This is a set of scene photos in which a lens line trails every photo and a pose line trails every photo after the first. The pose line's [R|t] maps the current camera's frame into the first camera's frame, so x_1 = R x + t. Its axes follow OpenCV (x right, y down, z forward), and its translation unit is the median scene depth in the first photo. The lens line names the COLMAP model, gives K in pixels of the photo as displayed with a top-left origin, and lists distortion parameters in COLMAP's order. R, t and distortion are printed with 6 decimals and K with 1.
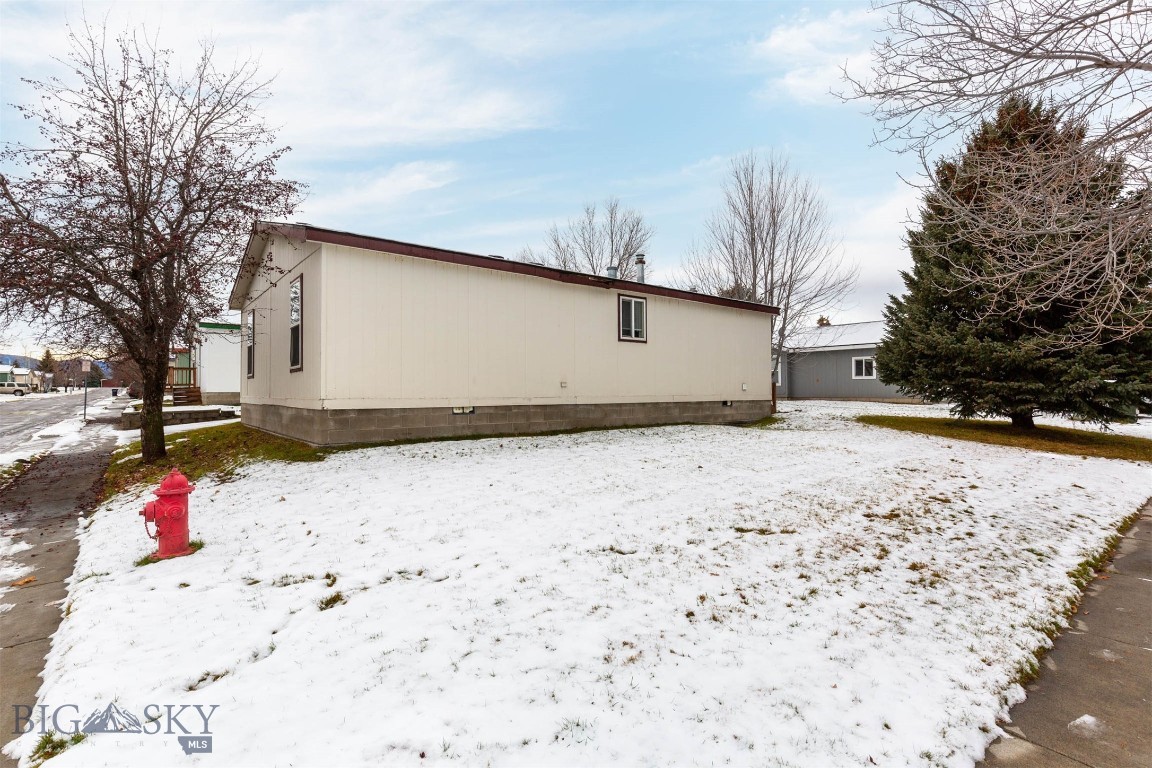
lens RADIAL K [[521.9, 0, 579.5], [0, 521.9, 388.8], [0, 0, 1]] dist [0.002199, 0.000144]
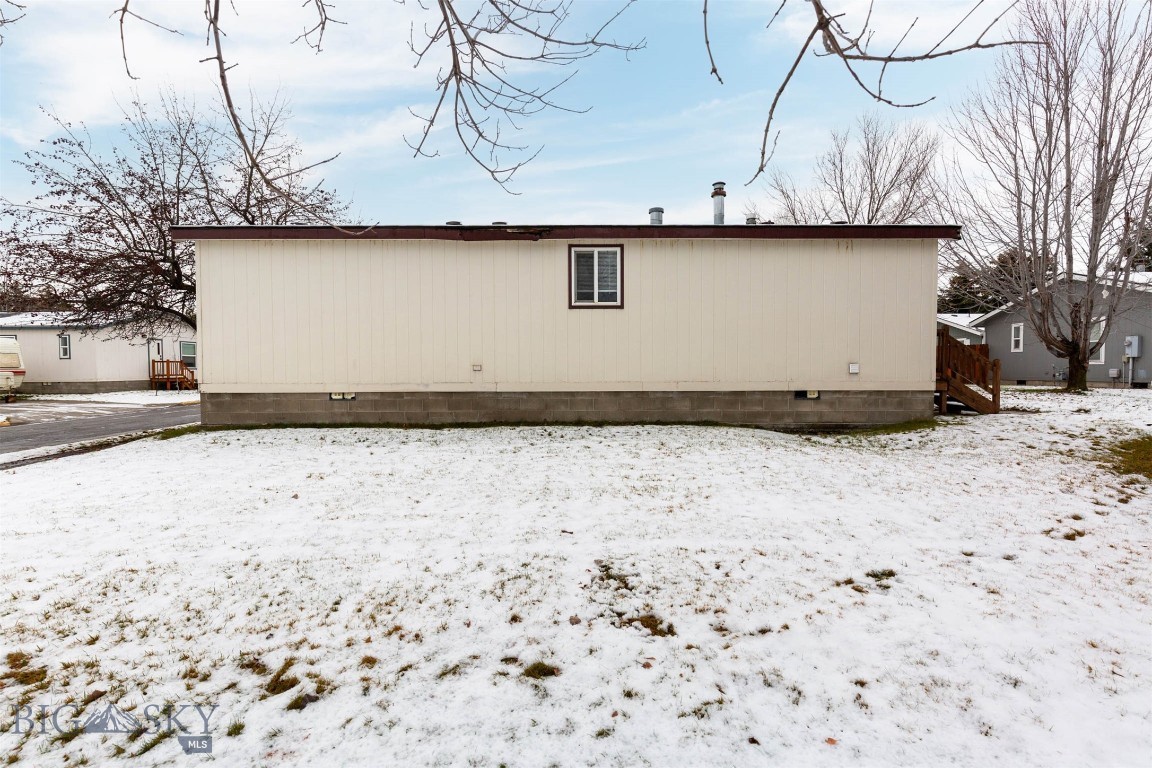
lens RADIAL K [[521.9, 0, 579.5], [0, 521.9, 388.8], [0, 0, 1]] dist [0.002199, 0.000144]
pose [[0.787483, 0.016202, -0.616124, 0.548738], [0.004669, 0.999469, 0.032251, -0.000477], [0.616319, -0.028273, 0.786989, 0.413891]]
